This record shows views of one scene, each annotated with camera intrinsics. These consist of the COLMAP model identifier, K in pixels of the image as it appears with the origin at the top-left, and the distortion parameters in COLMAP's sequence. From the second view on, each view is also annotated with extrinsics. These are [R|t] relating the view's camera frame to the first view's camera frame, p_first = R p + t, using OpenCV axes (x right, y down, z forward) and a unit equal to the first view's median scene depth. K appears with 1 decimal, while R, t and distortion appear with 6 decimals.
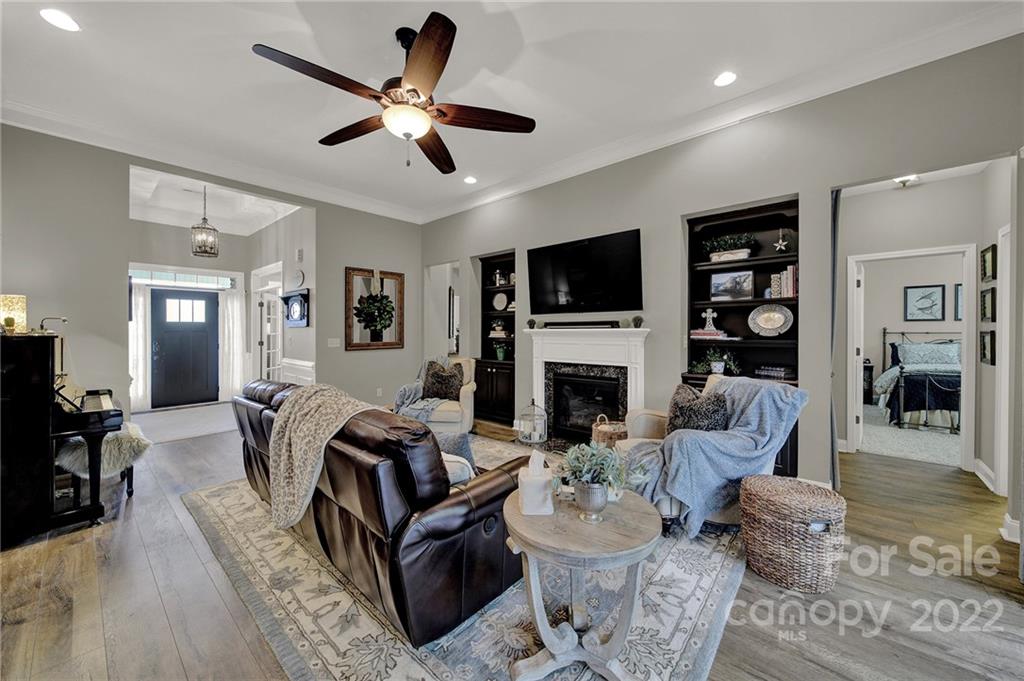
lens RADIAL K [[368.4, 0, 512.7], [0, 368.4, 336.5], [0, 0, 1]] dist [0.000355, 0.000044]
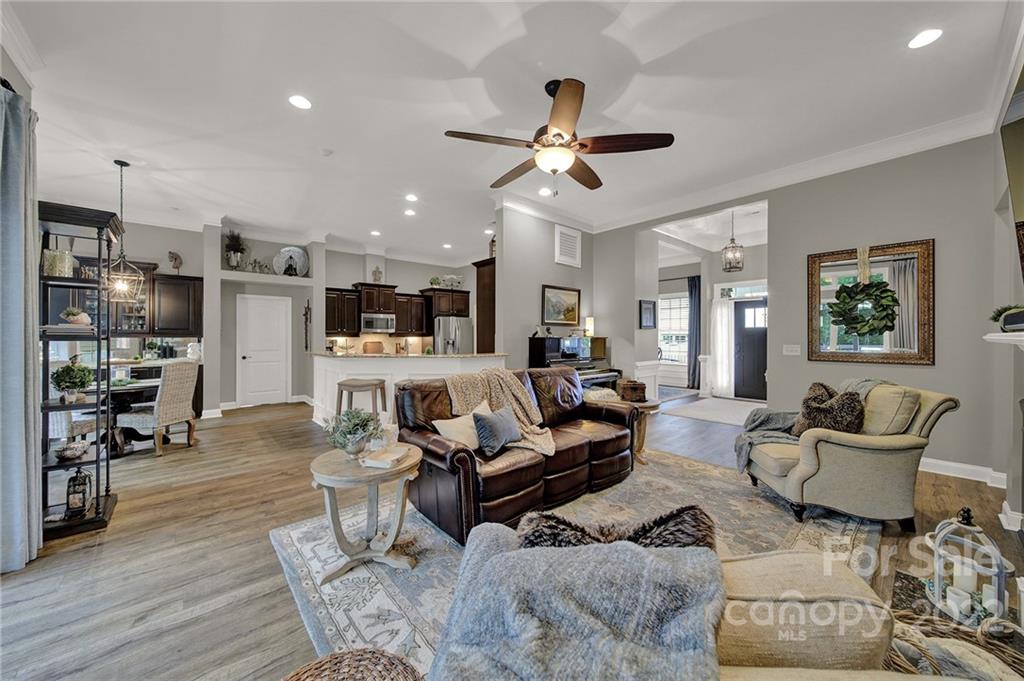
lens RADIAL K [[368.4, 0, 512.7], [0, 368.4, 336.5], [0, 0, 1]] dist [0.000355, 0.000044]
pose [[-0.116557, 0.007896, -0.993153, 0.414238], [-0.018785, 0.999772, 0.010154, -0.009626], [0.993006, 0.019840, -0.116382, 0.454920]]
